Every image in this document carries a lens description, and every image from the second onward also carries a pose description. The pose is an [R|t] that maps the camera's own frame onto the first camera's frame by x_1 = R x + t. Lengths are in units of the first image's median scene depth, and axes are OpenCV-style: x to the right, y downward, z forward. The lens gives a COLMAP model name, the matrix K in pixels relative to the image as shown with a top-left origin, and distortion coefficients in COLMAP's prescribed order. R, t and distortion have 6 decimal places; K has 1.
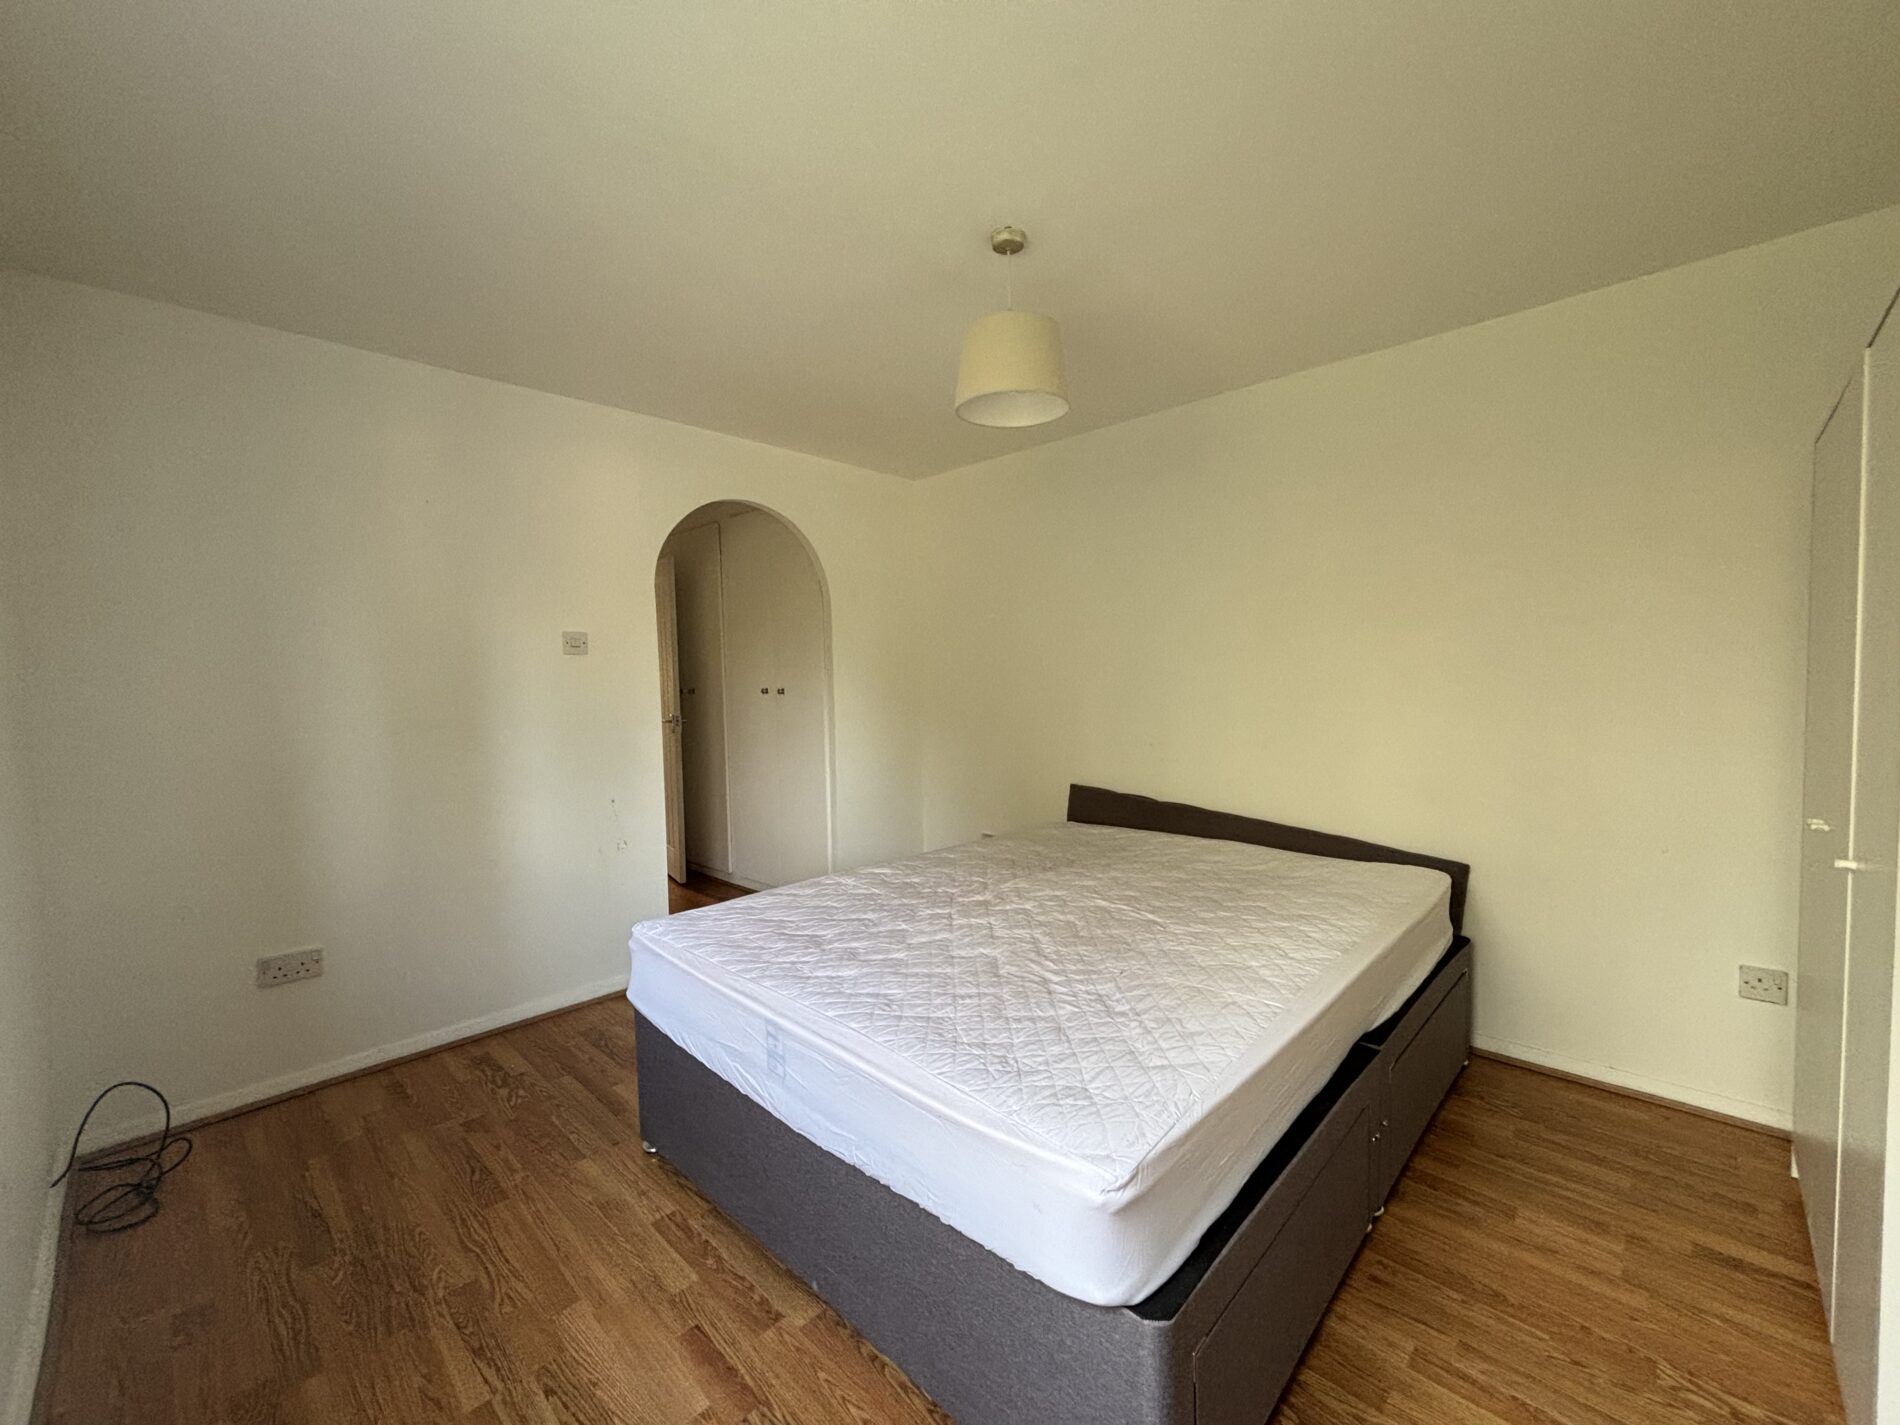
lens RADIAL K [[769.5, 0, 952.6], [0, 769.5, 706.9], [0, 0, 1]] dist [-0.000503, -0.000201]
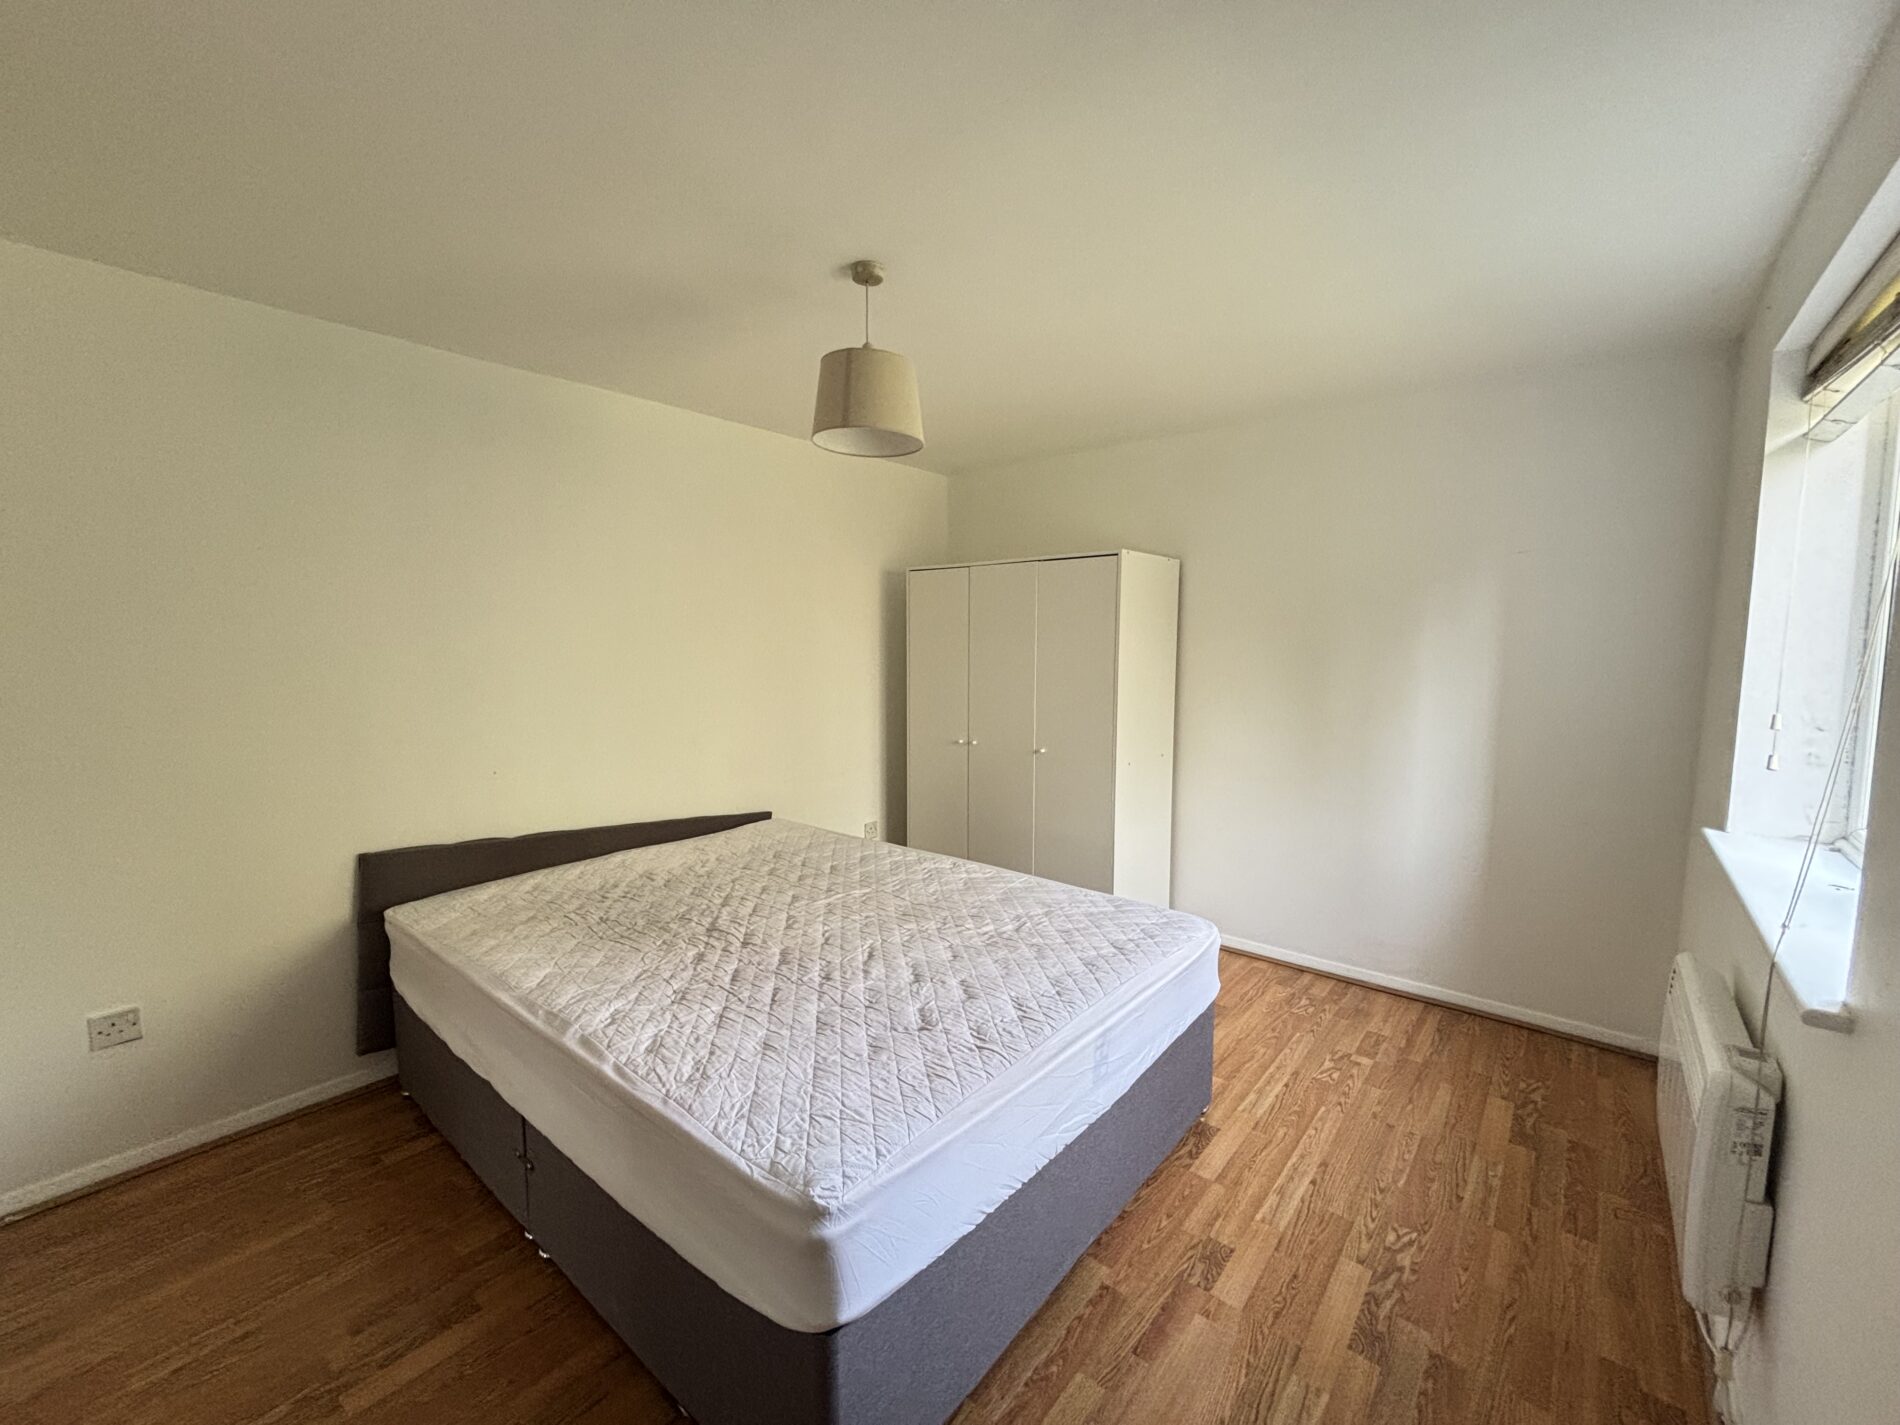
lens RADIAL K [[769.5, 0, 952.6], [0, 769.5, 706.9], [0, 0, 1]] dist [-0.000503, -0.000201]
pose [[-0.073840, -0.073847, 0.994532, -1.253368], [0.038720, 0.996290, 0.076852, -0.138114], [-0.996518, 0.044184, -0.070706, 1.257210]]
